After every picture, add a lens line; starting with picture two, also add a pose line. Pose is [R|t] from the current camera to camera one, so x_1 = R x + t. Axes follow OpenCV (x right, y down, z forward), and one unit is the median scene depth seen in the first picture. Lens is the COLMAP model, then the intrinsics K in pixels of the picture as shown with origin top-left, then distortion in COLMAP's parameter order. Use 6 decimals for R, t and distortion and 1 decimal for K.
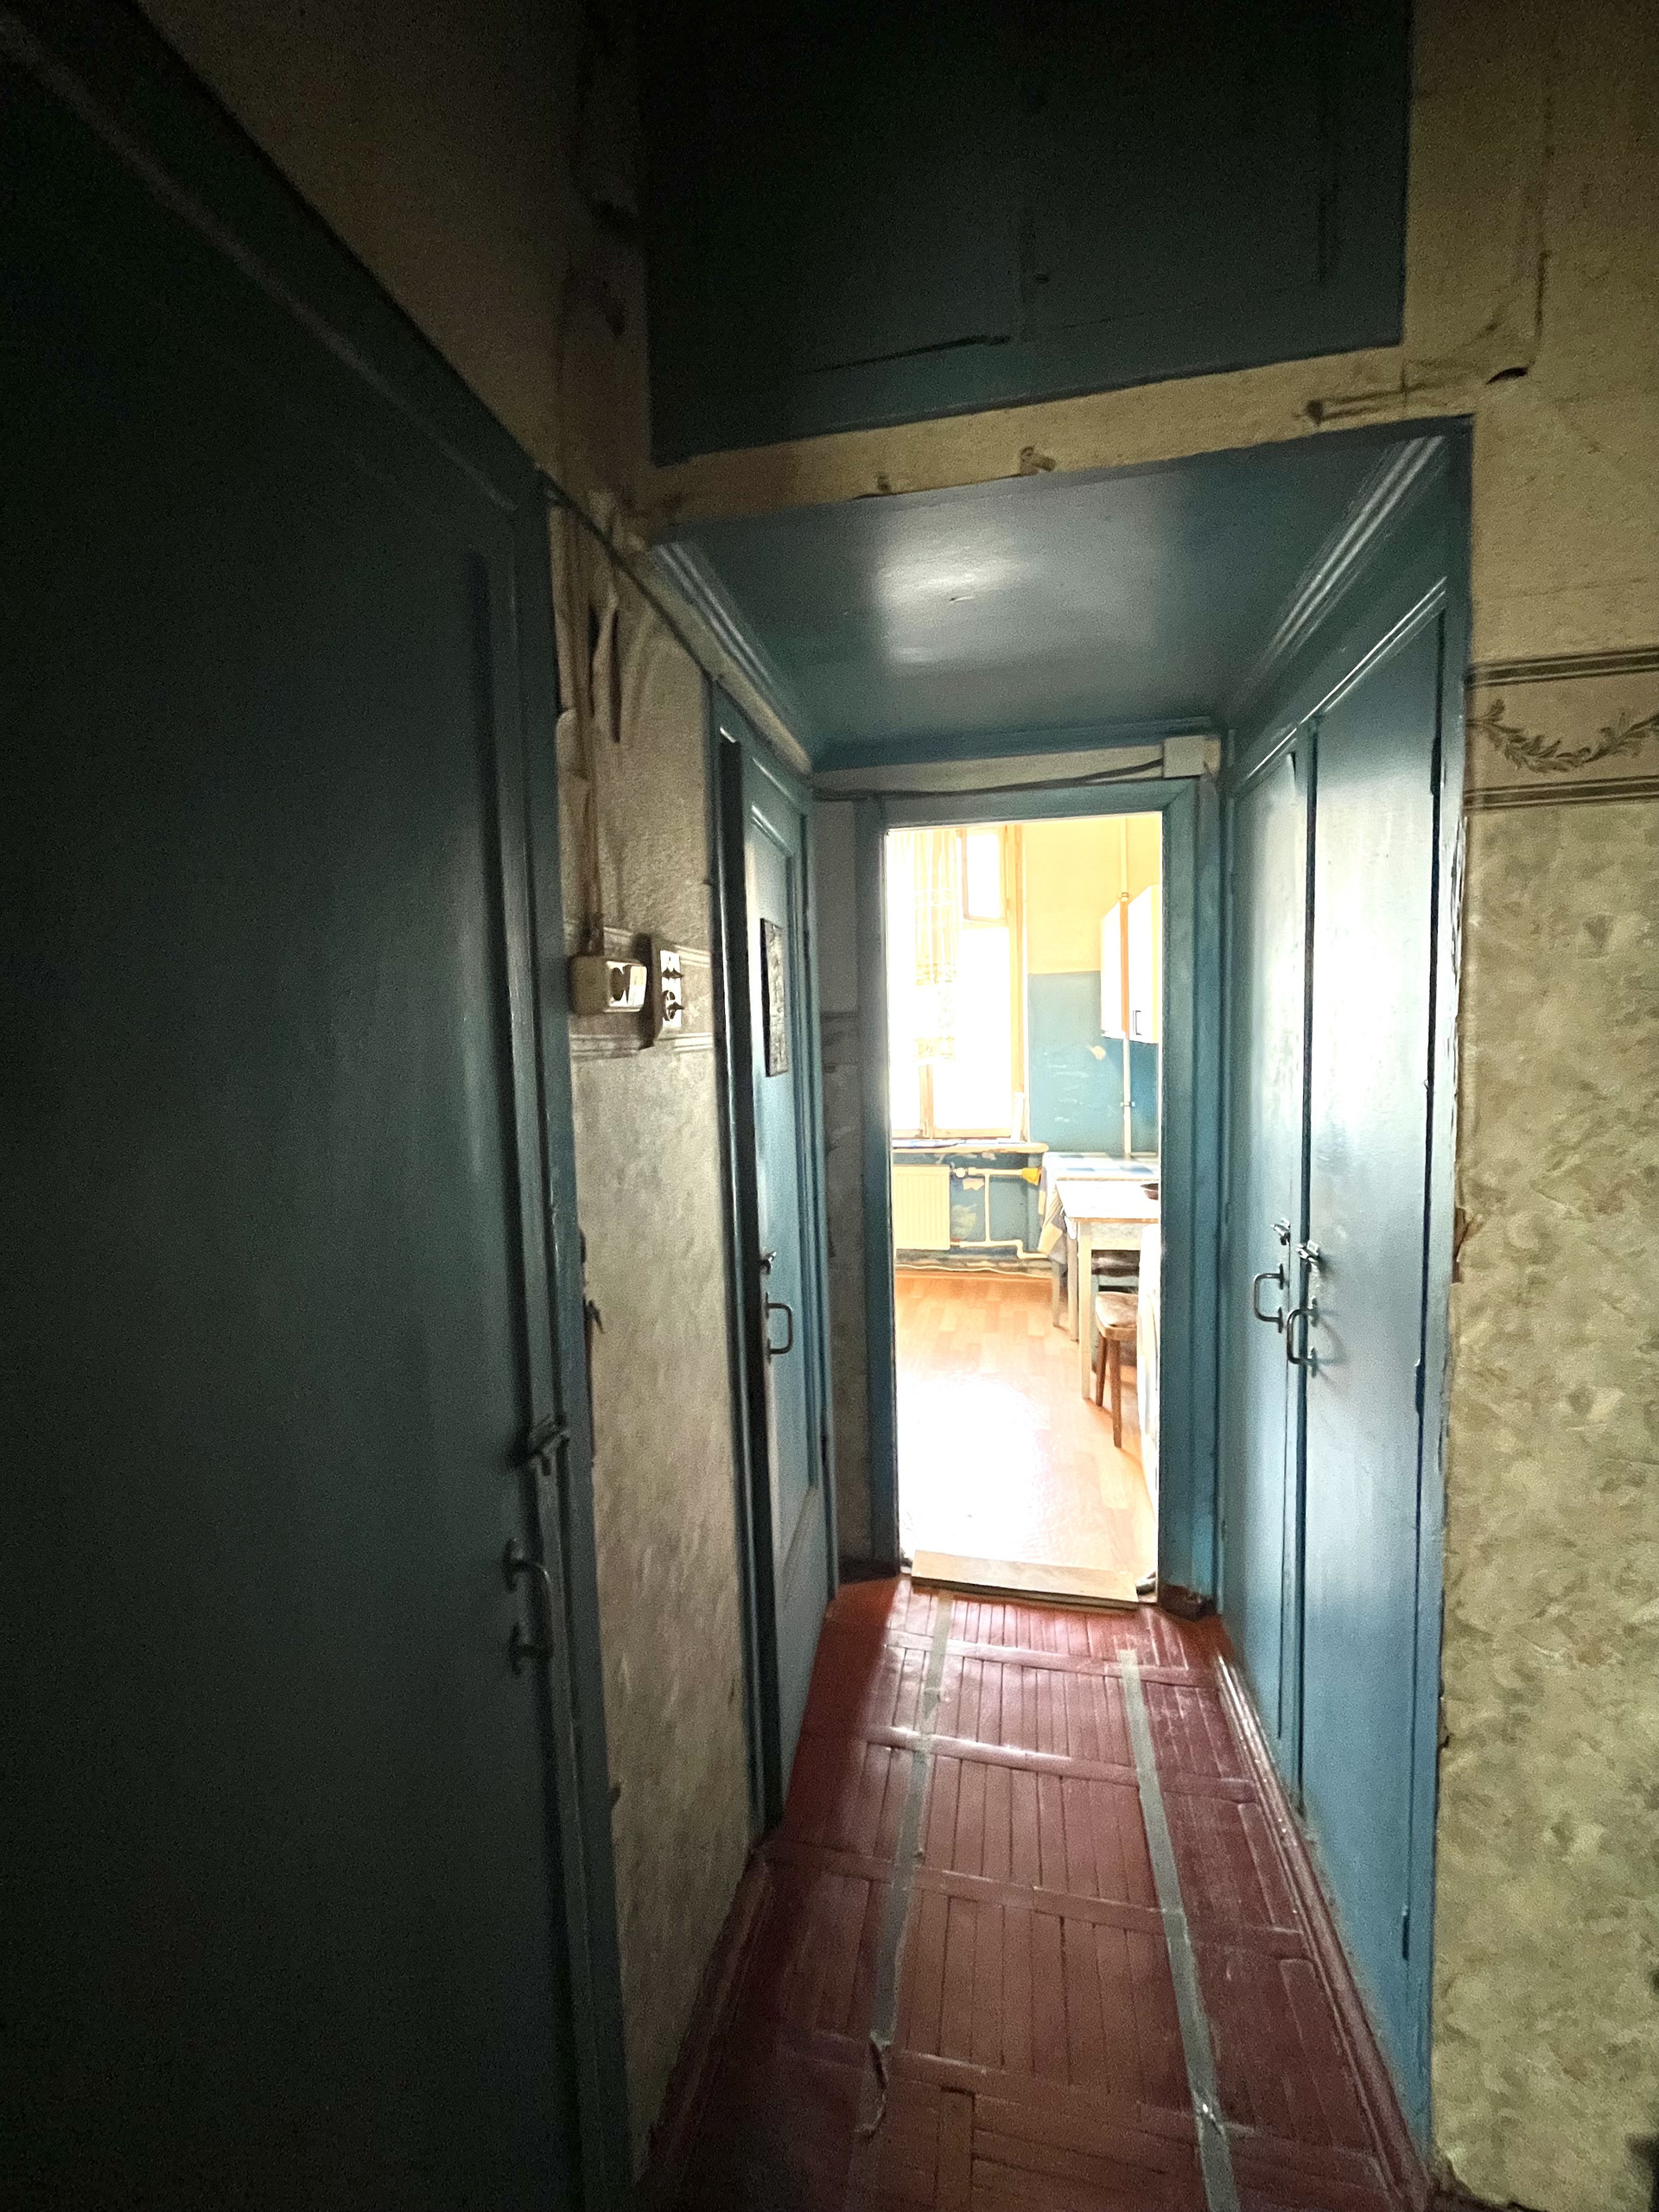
lens RADIAL K [[890.7, 0, 819.7], [0, 890.7, 1094.8], [0, 0, 1]] dist [-0.003558, -0.000079]
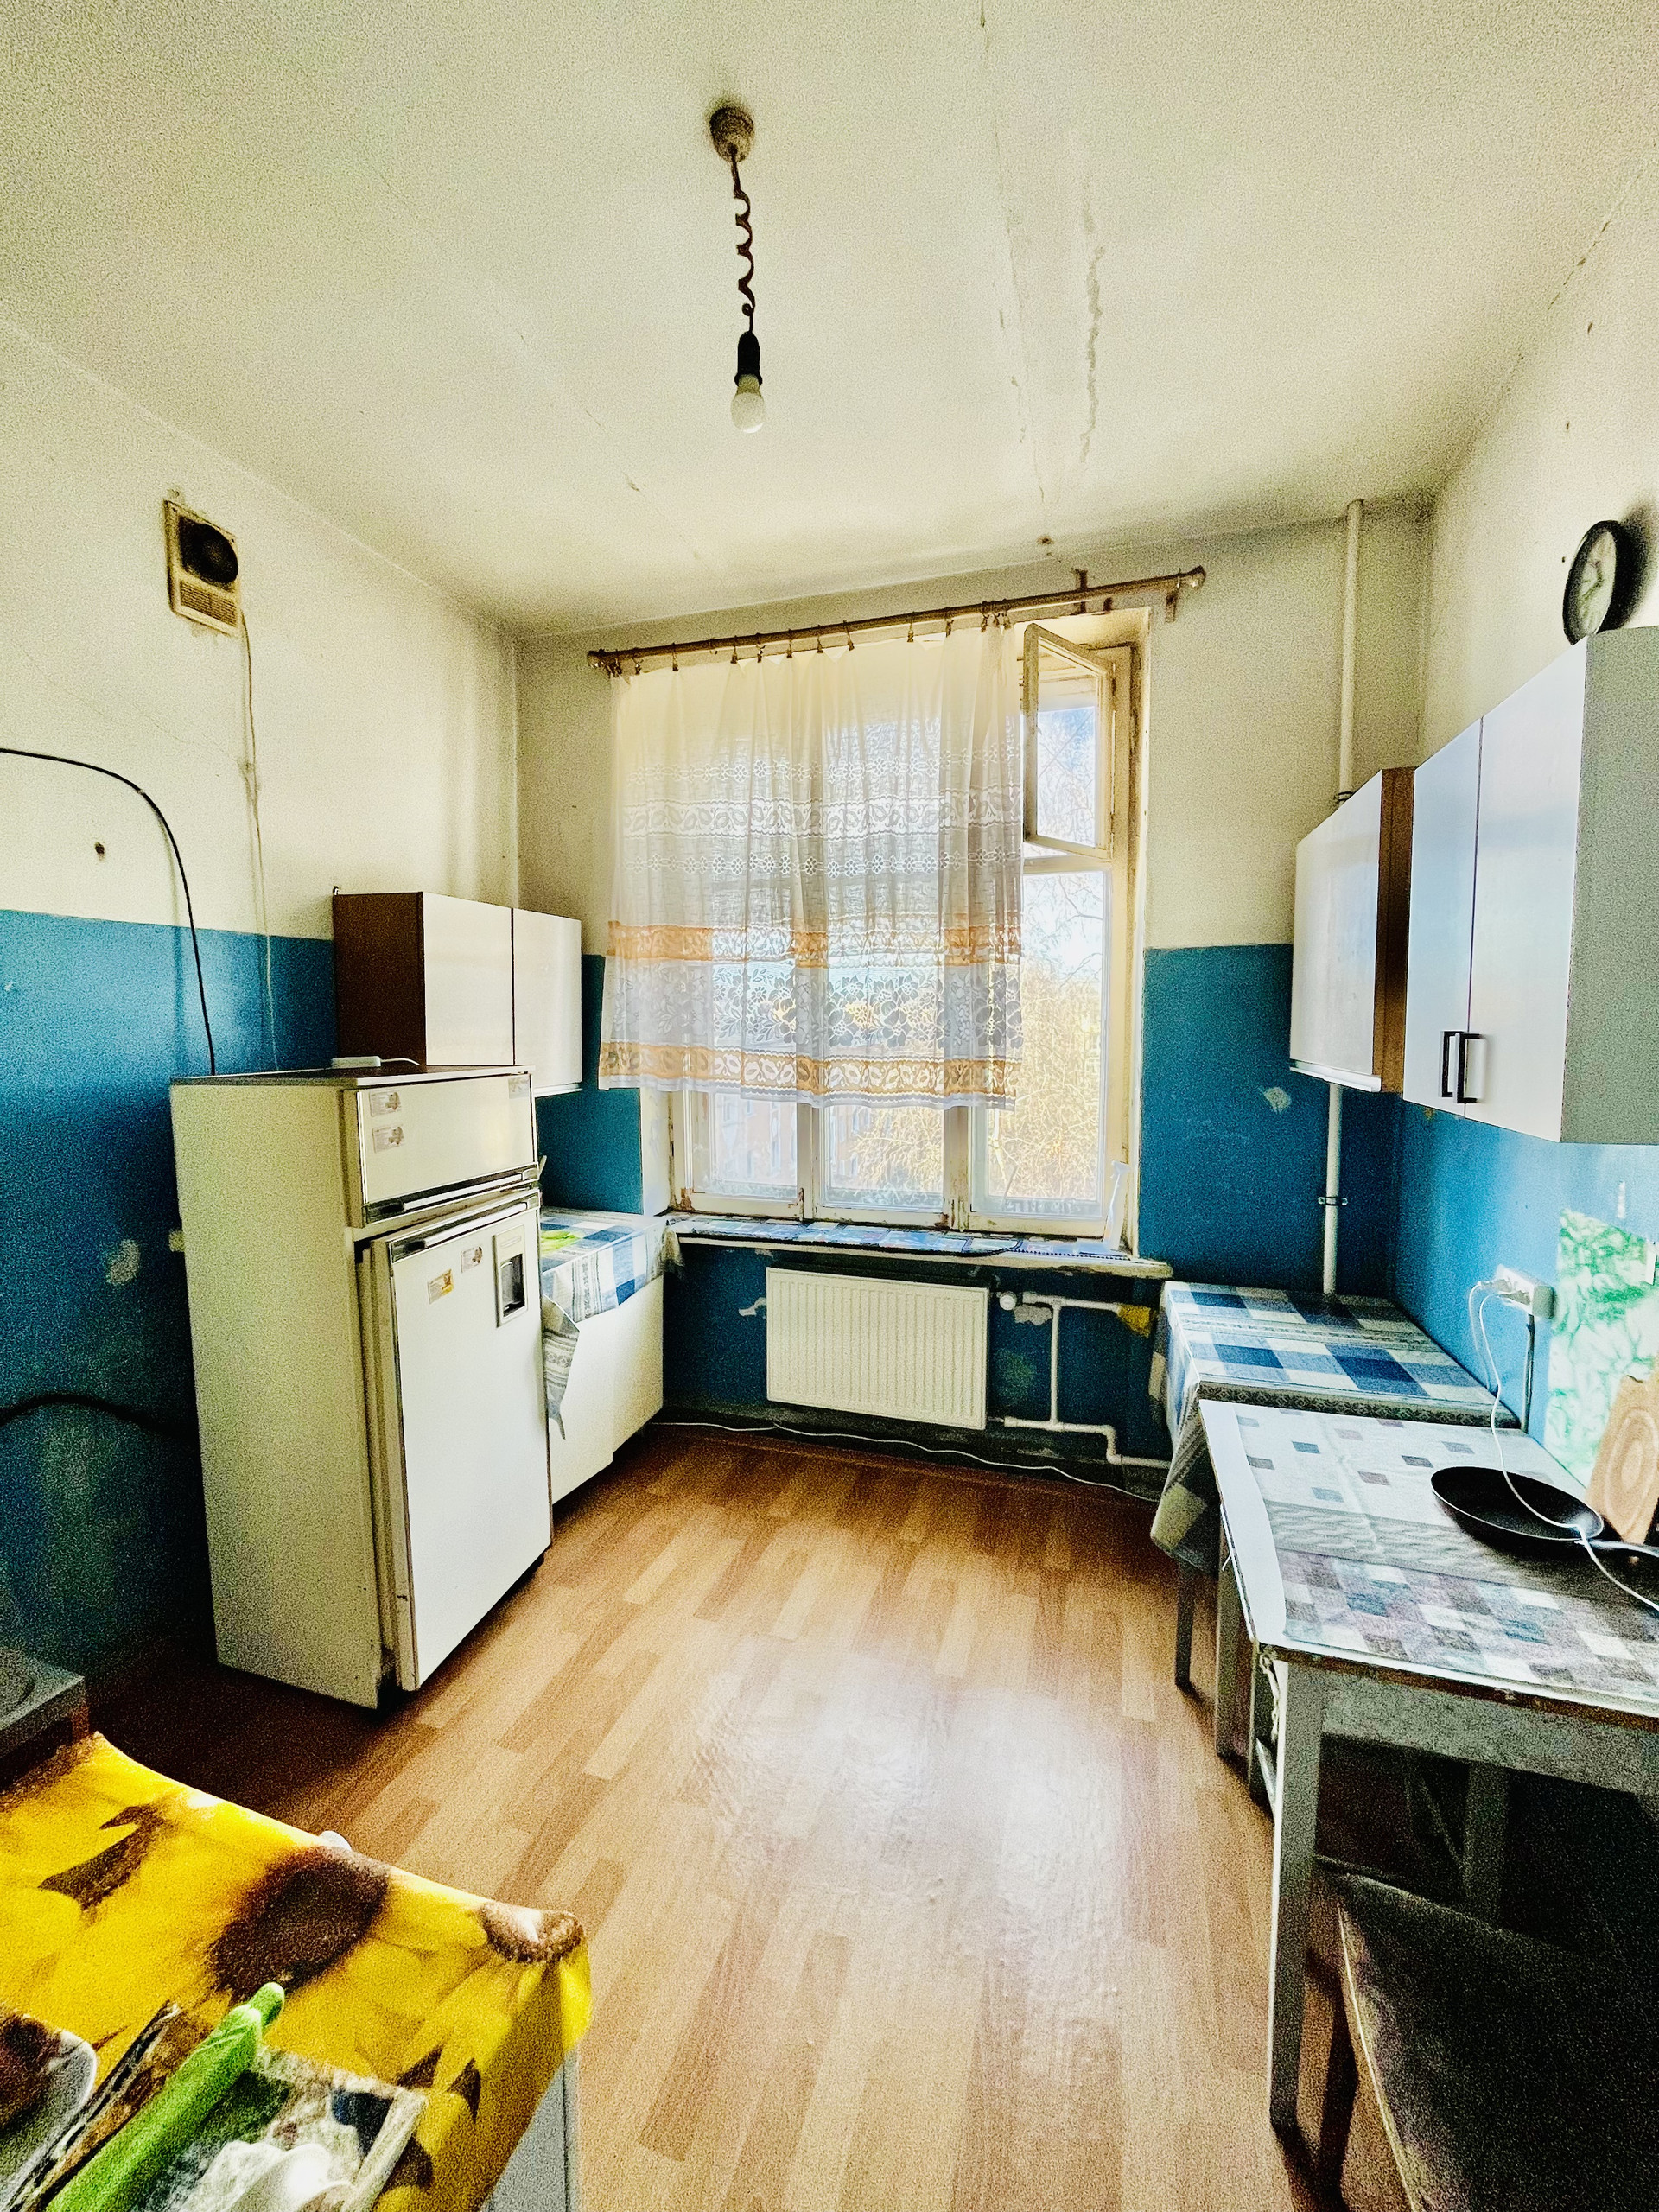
lens RADIAL K [[890.7, 0, 819.7], [0, 890.7, 1094.8], [0, 0, 1]] dist [-0.003558, -0.000079]
pose [[0.993947, 0.031947, -0.105113, 0.096949], [-0.031067, 0.999467, 0.009992, -0.046119], [0.105376, -0.006666, 0.994410, 0.438471]]
